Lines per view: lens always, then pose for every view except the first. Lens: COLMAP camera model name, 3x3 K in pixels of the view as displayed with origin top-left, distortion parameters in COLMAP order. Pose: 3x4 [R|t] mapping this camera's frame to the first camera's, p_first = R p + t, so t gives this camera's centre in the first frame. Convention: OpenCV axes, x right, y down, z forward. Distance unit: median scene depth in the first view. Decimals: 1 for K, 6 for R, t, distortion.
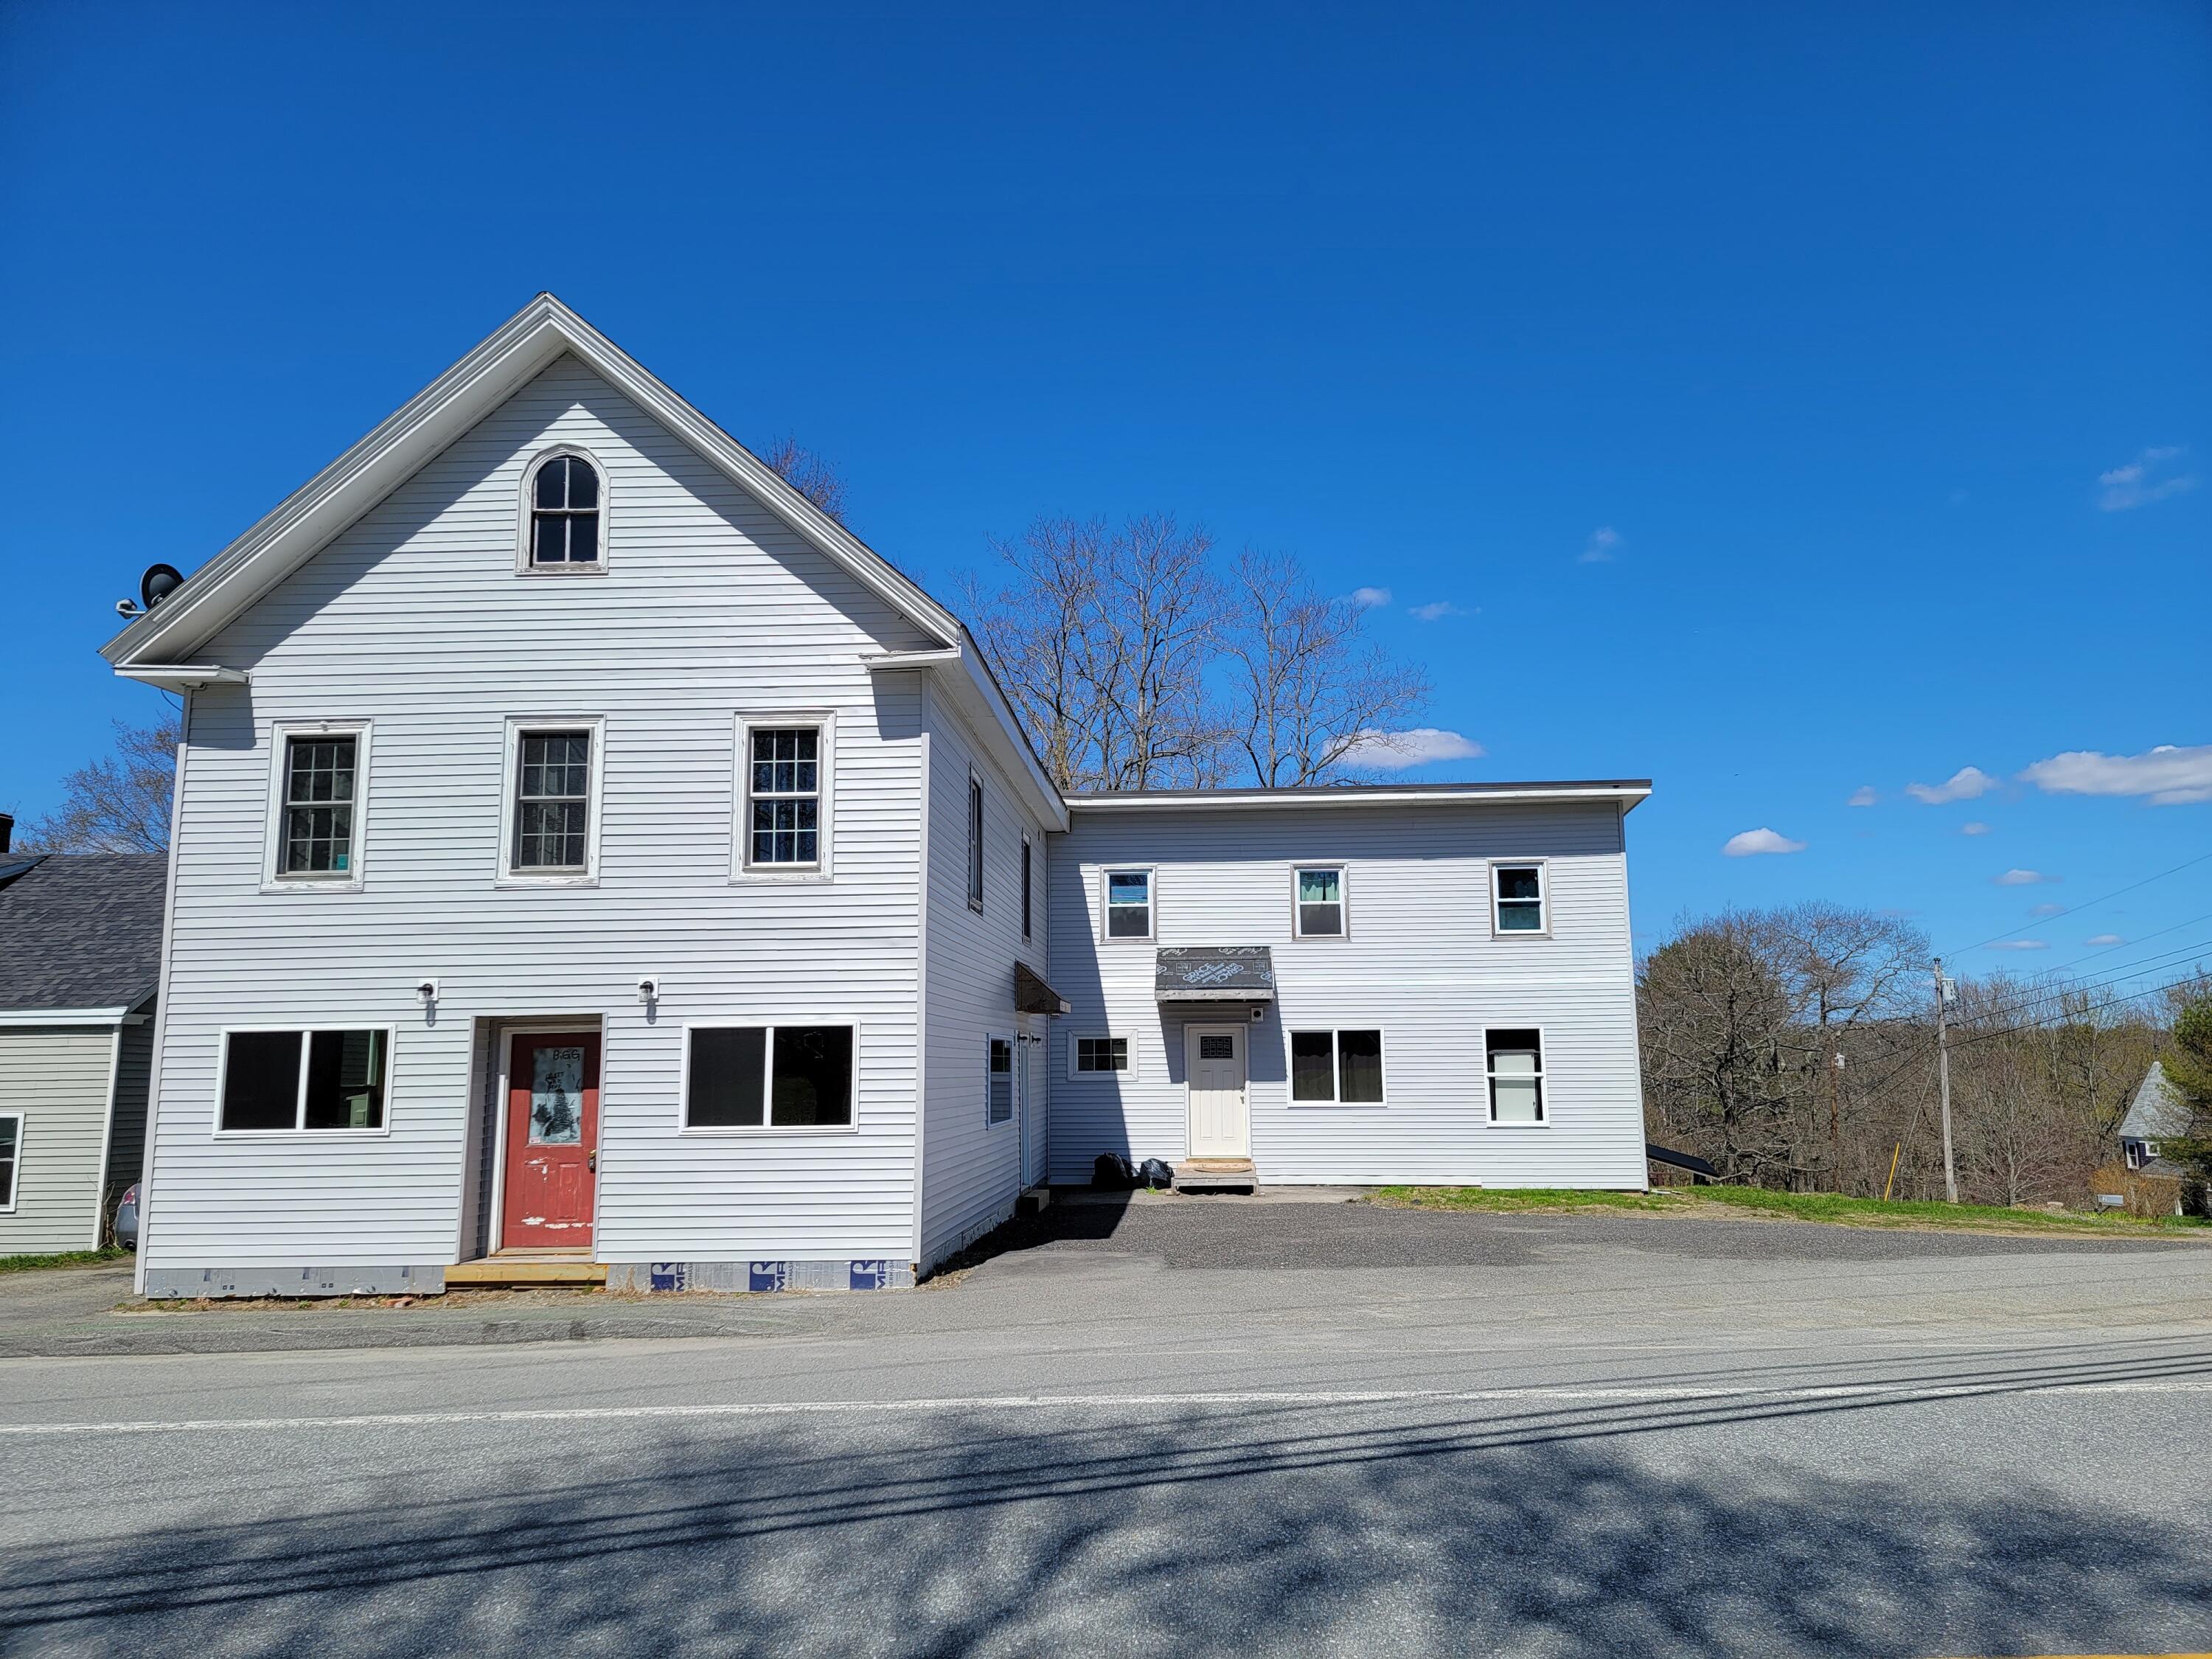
lens RADIAL K [[1527.4, 0, 1132.7], [0, 1527.4, 861.4], [0, 0, 1]] dist [0.086415, -0.069986]
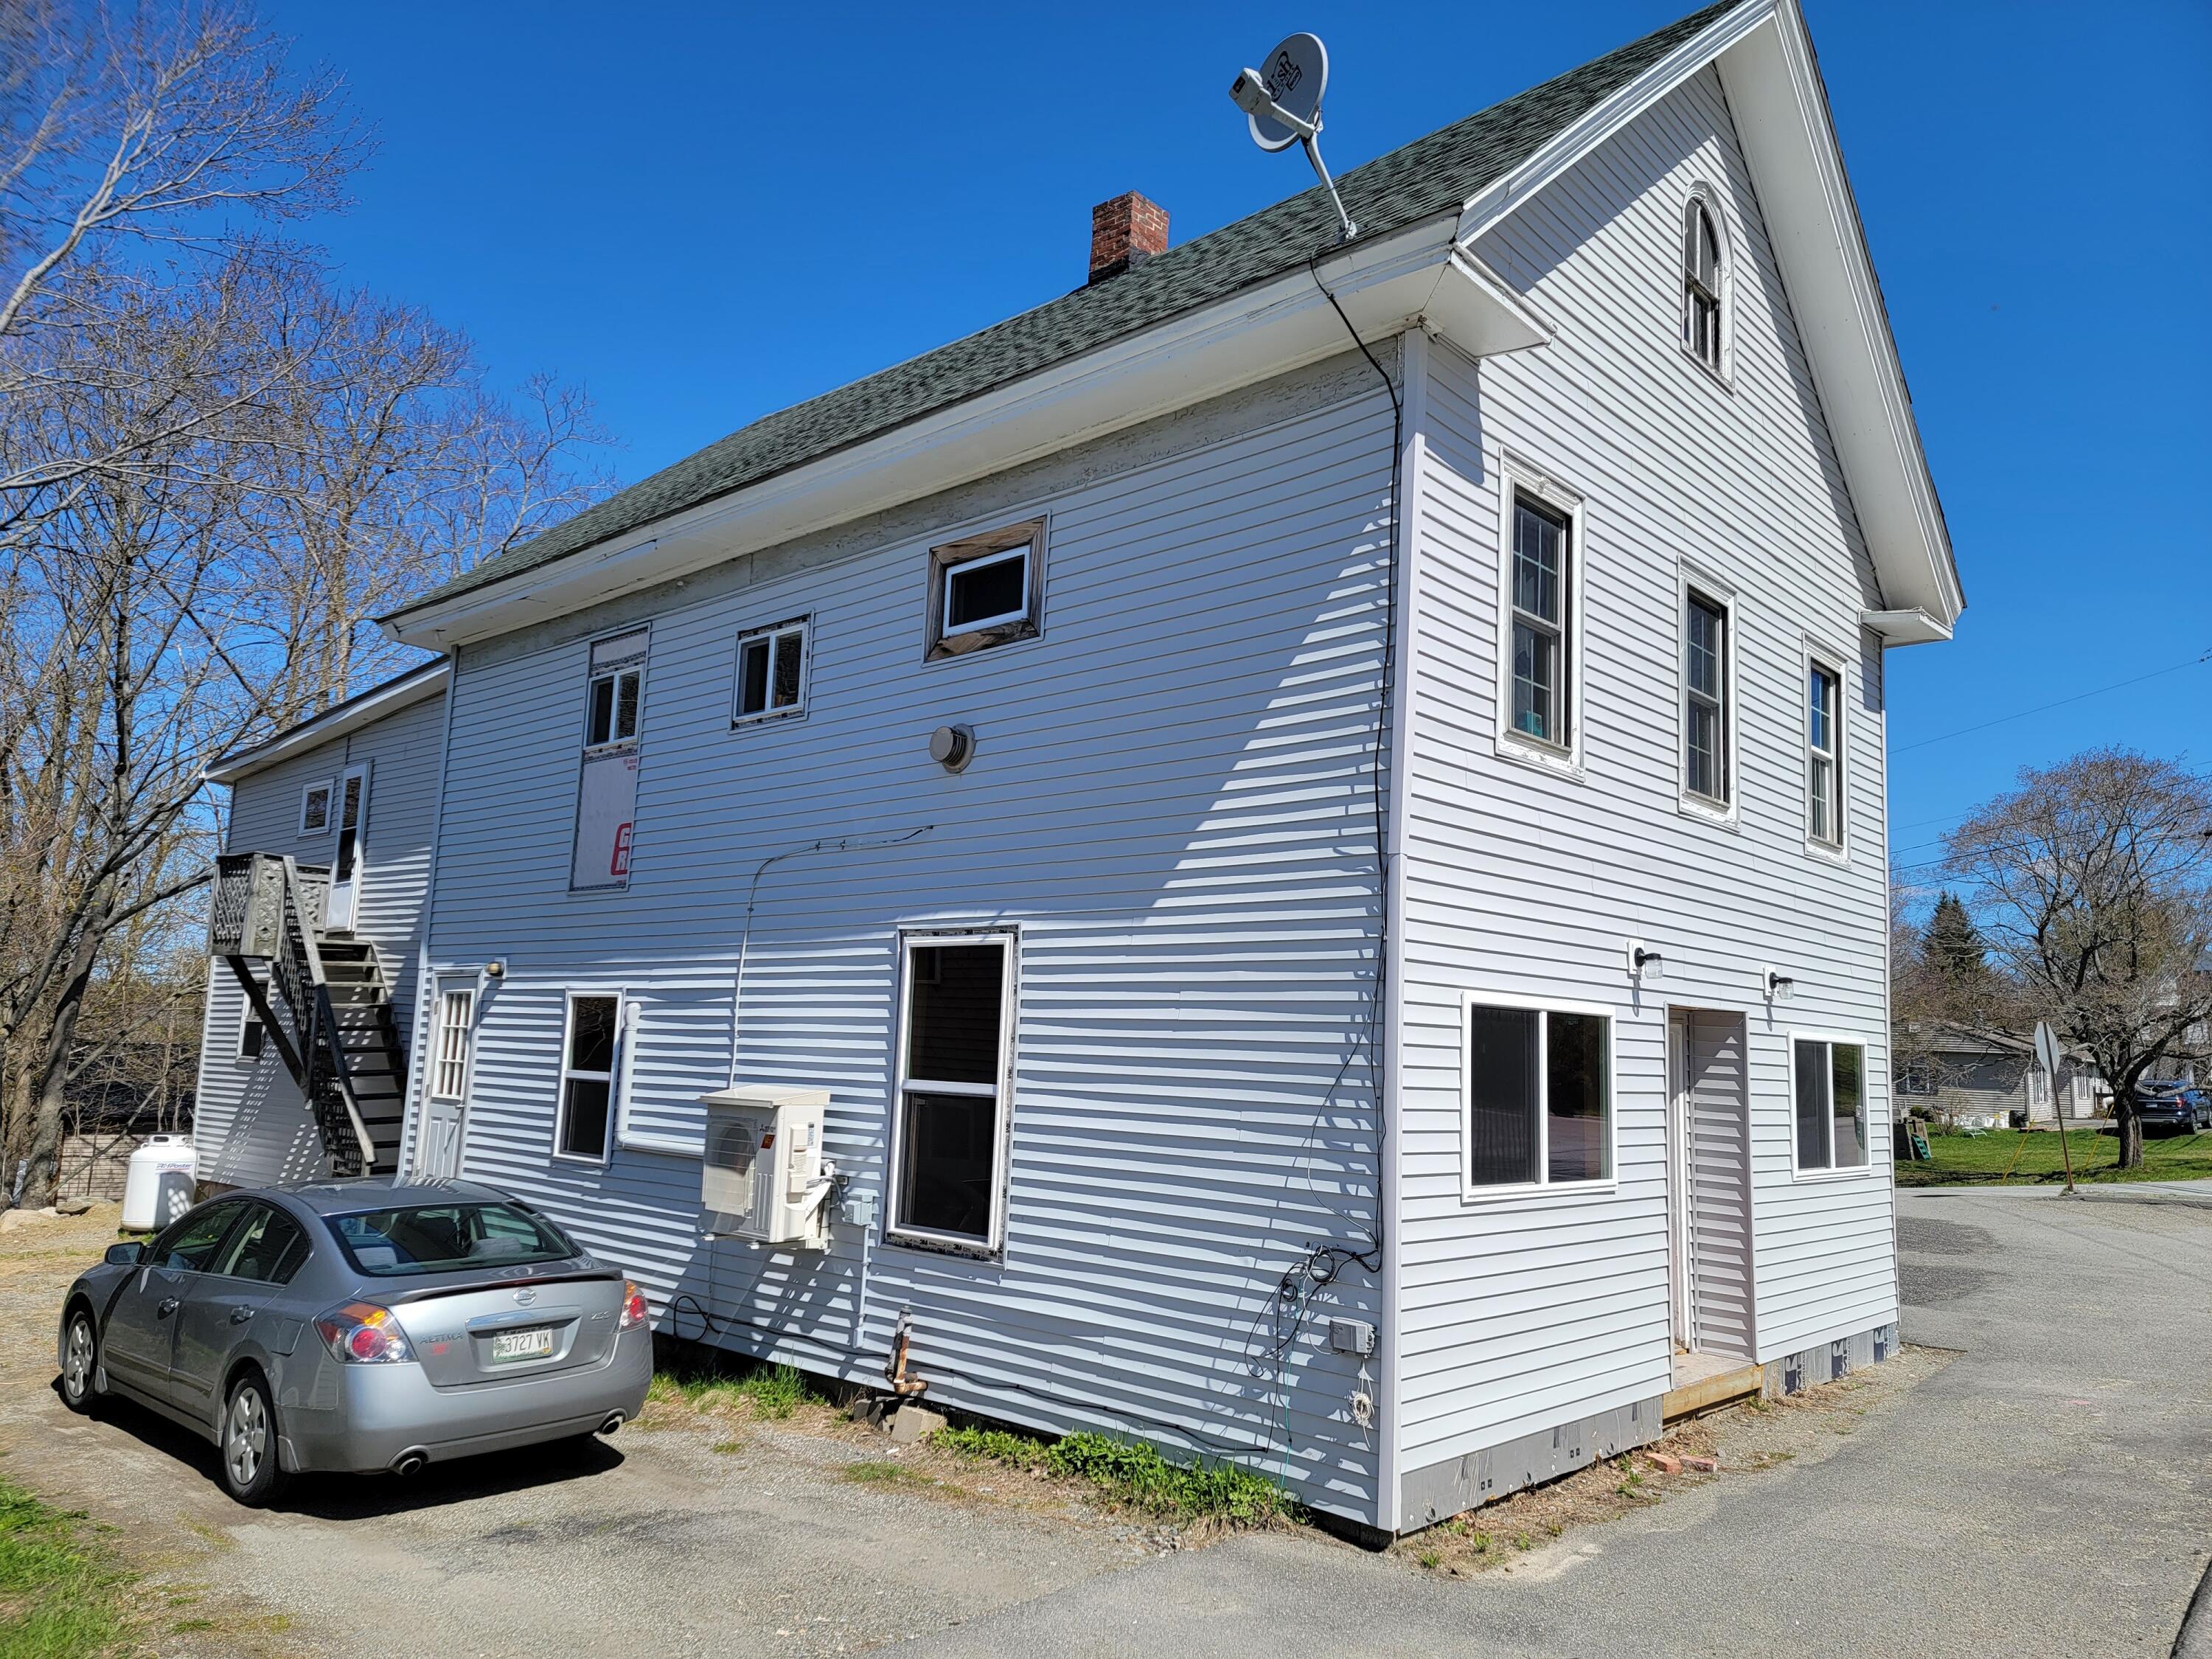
lens RADIAL K [[1527.4, 0, 1132.7], [0, 1527.4, 861.4], [0, 0, 1]] dist [0.086415, -0.069986]
pose [[0.627713, 0.128402, 0.767782, -0.634041], [-0.146424, 0.988173, -0.045548, 0.060934], [-0.764550, -0.083831, 0.639090, 0.450570]]
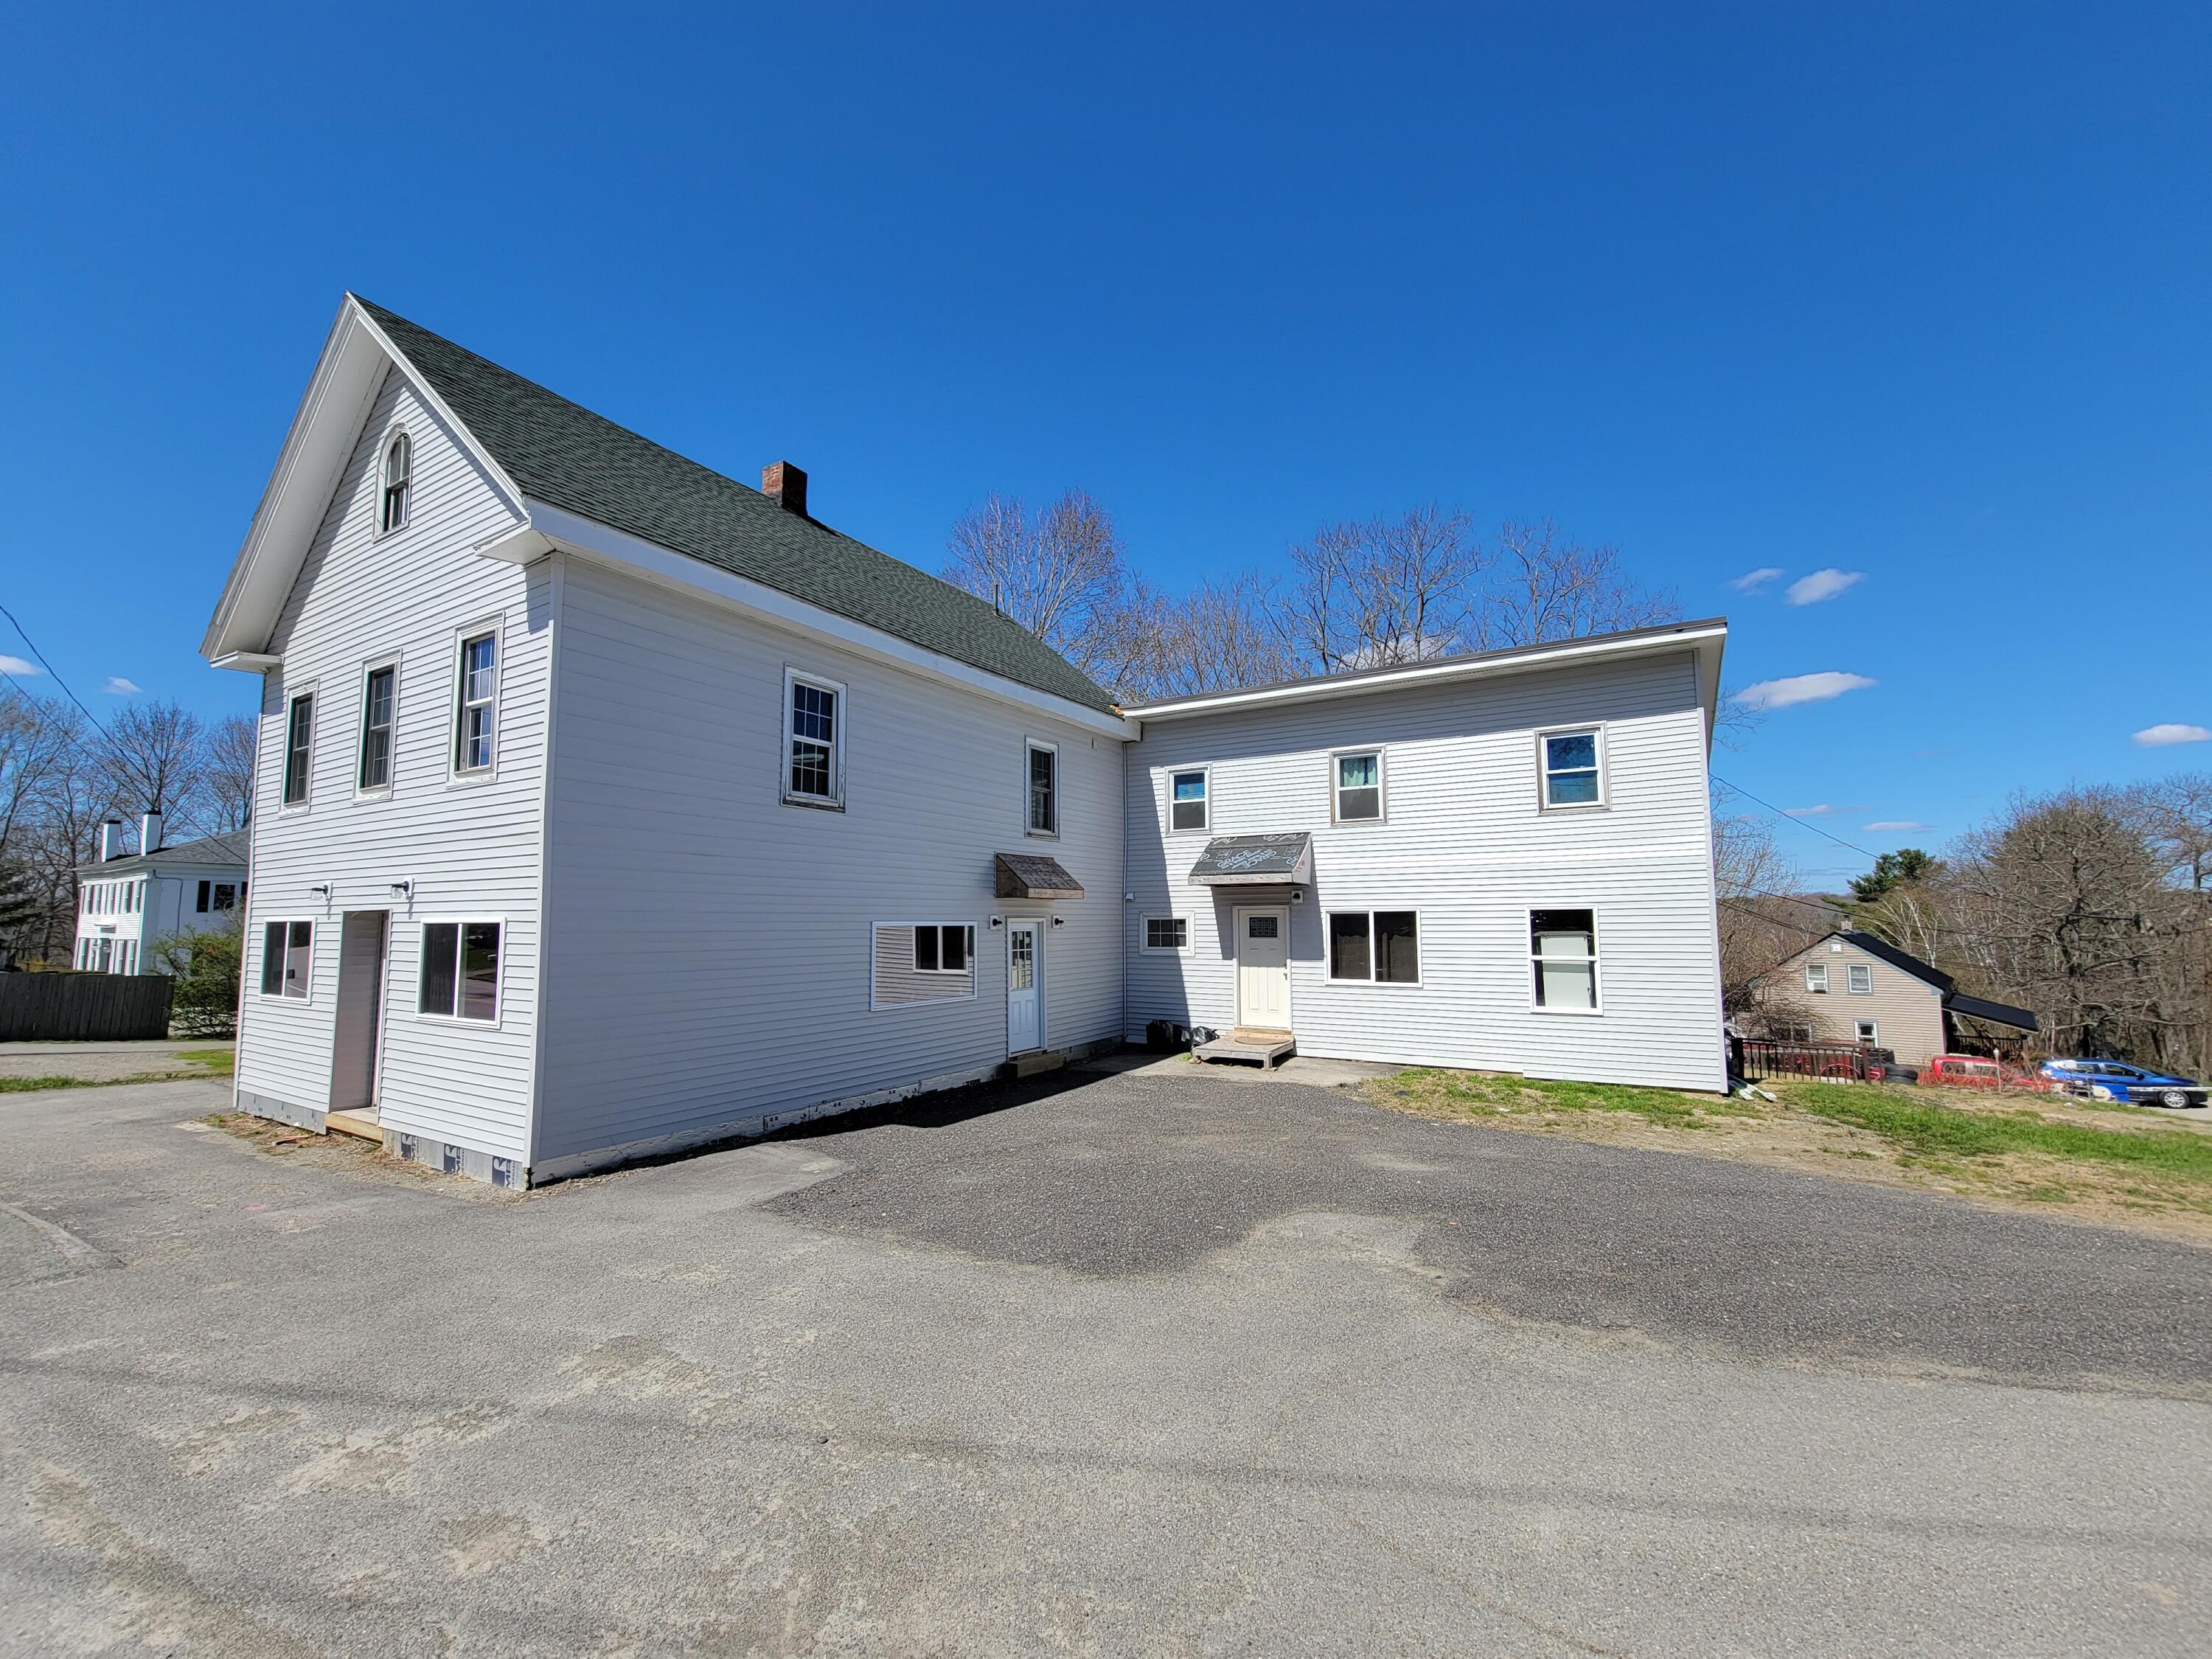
lens RADIAL K [[912.6, 0, 1099.8], [0, 912.6, 852.4], [0, 0, 1]] dist [-0.006758, -0.000152]
pose [[0.883864, -0.031438, -0.466687, 0.257007], [0.058730, 0.997302, 0.044047, 0.033780], [0.464043, -0.066340, 0.883325, 0.382787]]
